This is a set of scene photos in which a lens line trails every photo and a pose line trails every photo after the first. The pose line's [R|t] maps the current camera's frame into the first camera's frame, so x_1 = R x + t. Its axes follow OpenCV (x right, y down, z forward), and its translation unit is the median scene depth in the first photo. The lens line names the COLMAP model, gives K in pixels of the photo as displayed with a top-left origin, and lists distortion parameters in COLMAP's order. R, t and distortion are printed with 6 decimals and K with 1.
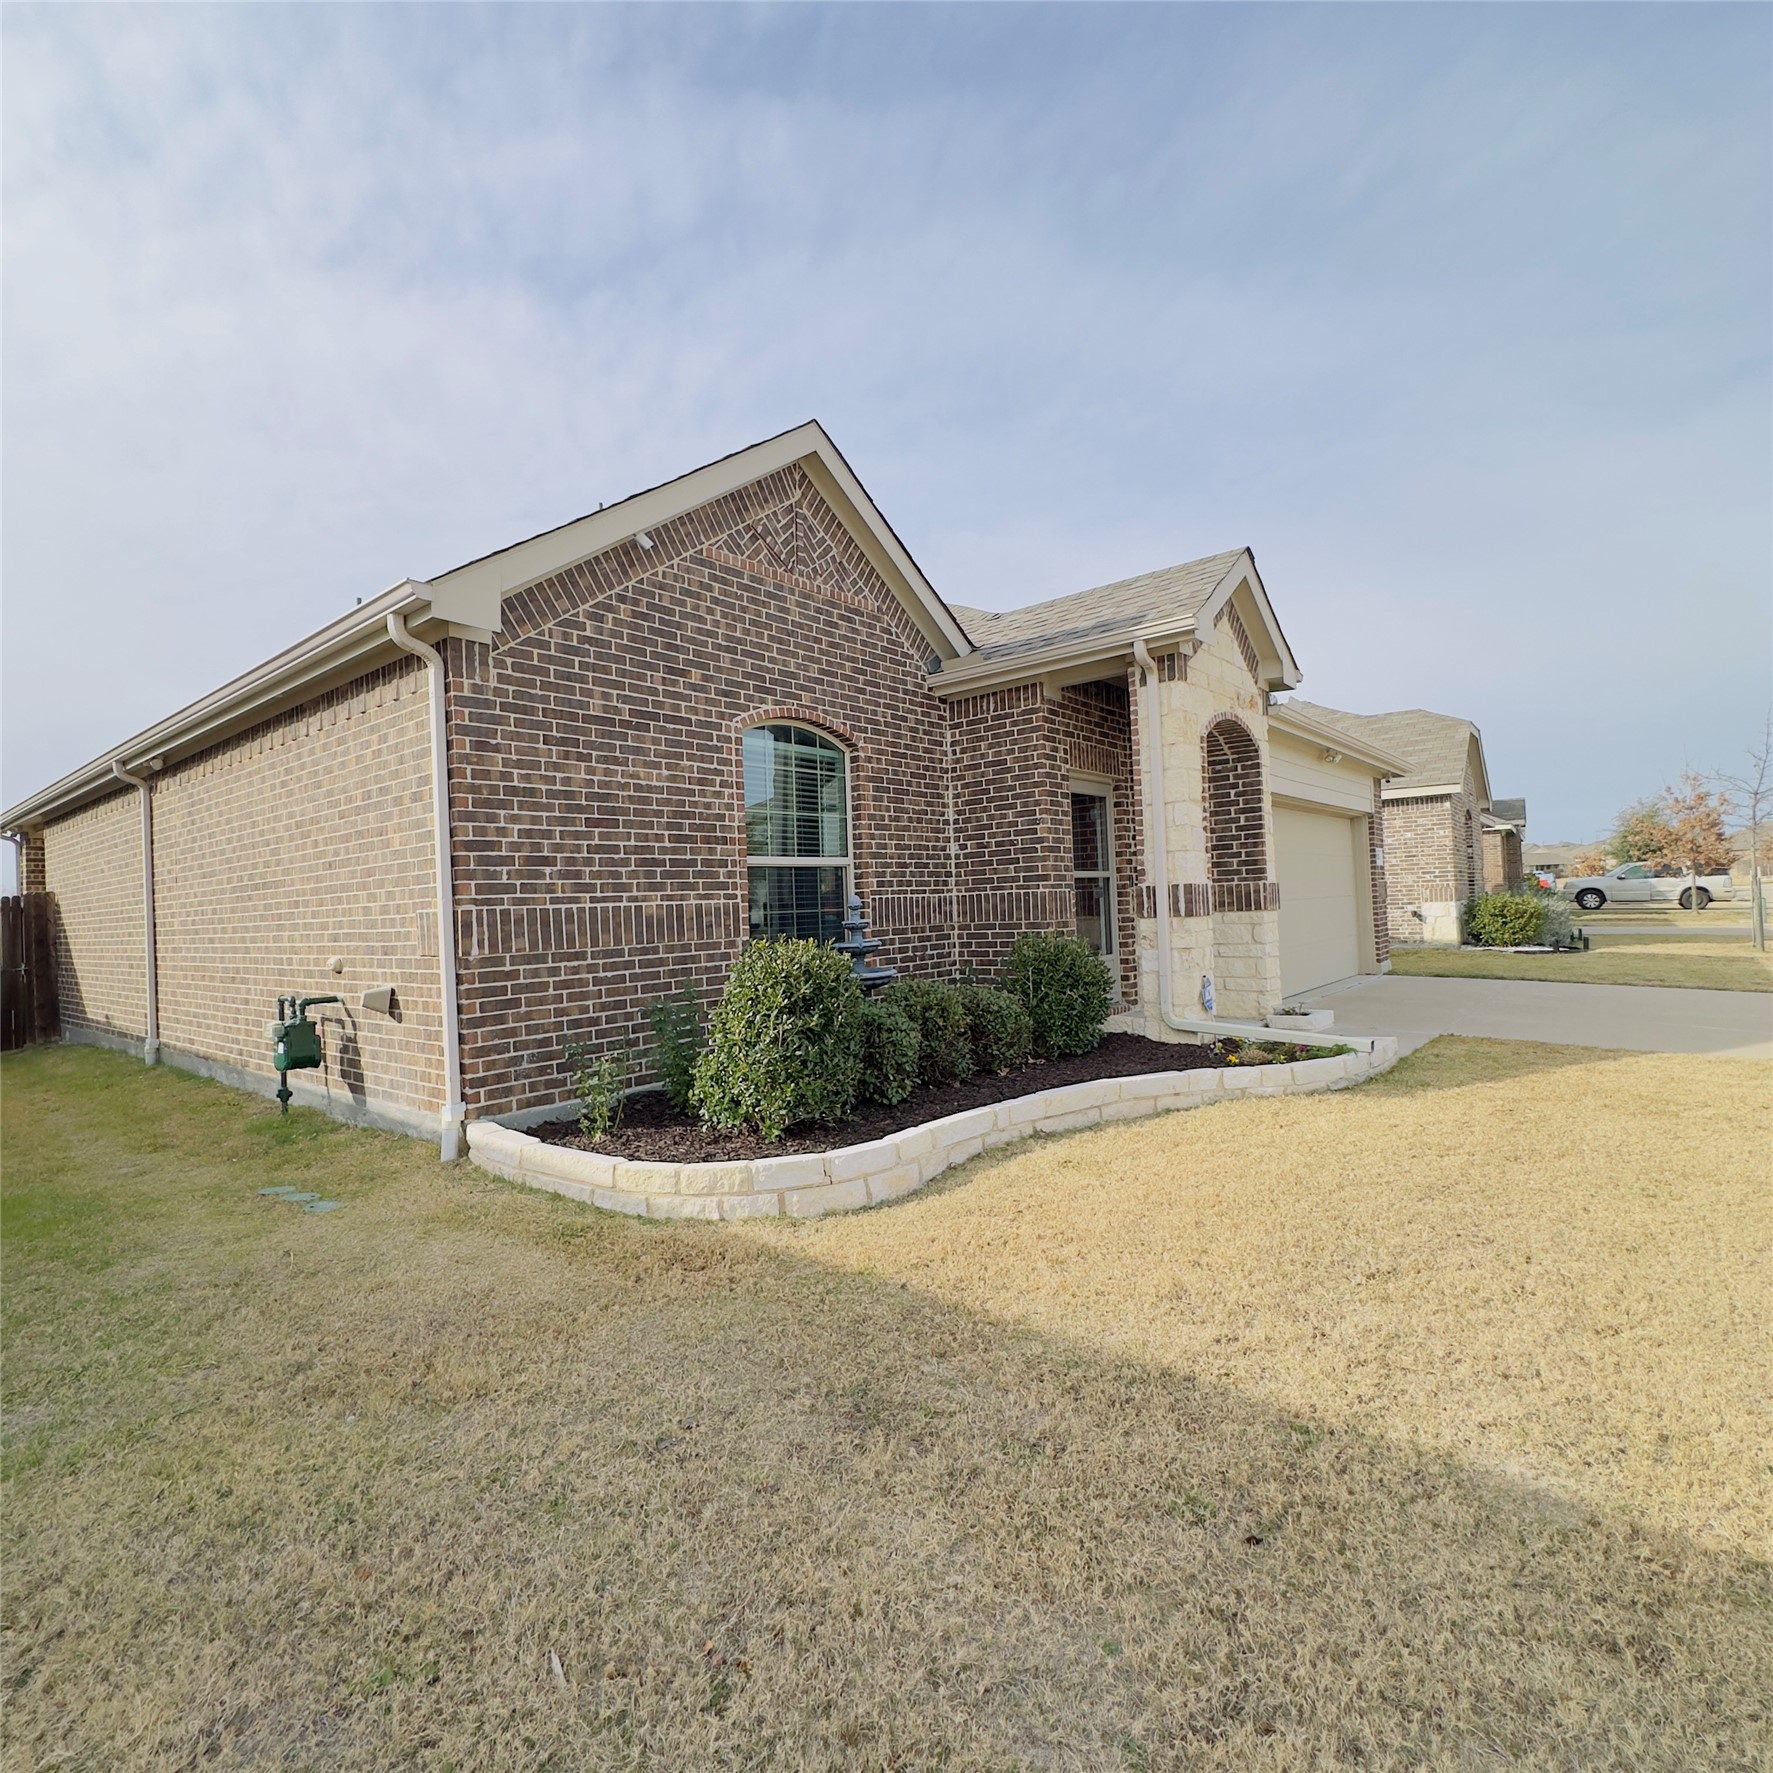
lens RADIAL K [[938.9, 0, 881.7], [0, 938.9, 886.2], [0, 0, 1]] dist [-0.005337, 0.000964]
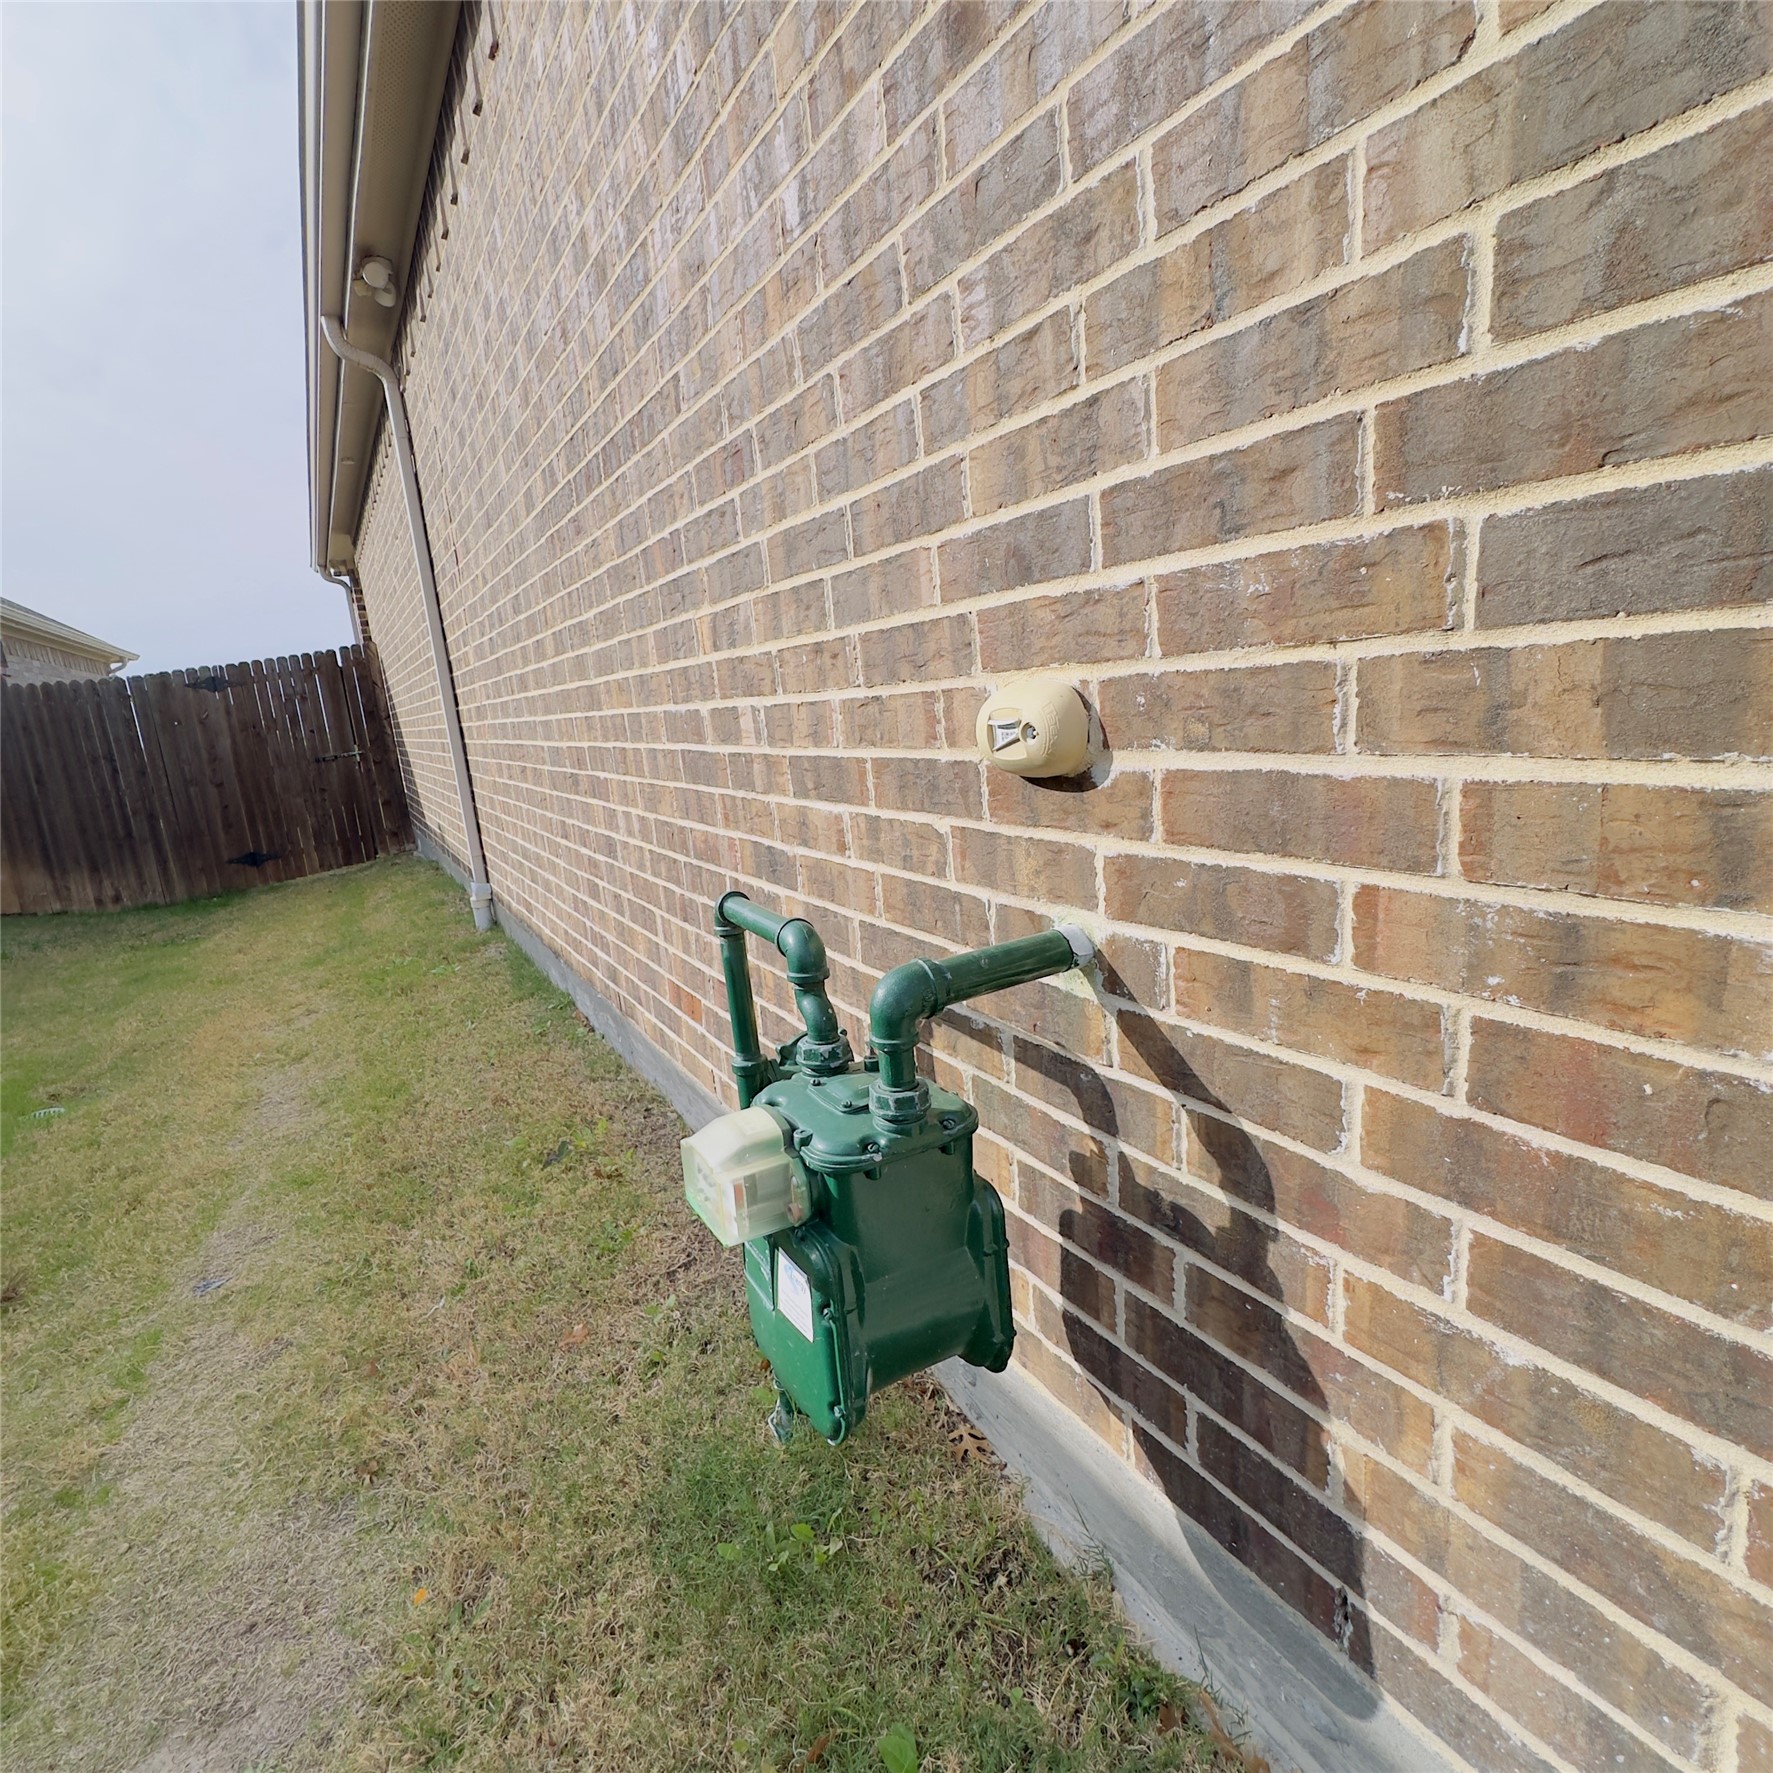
lens RADIAL K [[938.9, 0, 881.7], [0, 938.9, 886.2], [0, 0, 1]] dist [-0.005337, 0.000964]
pose [[0.943817, 0.030833, -0.329028, -0.676723], [0.051076, 0.970064, 0.237416, 0.085988], [0.326499, -0.240883, 0.913988, 1.028679]]
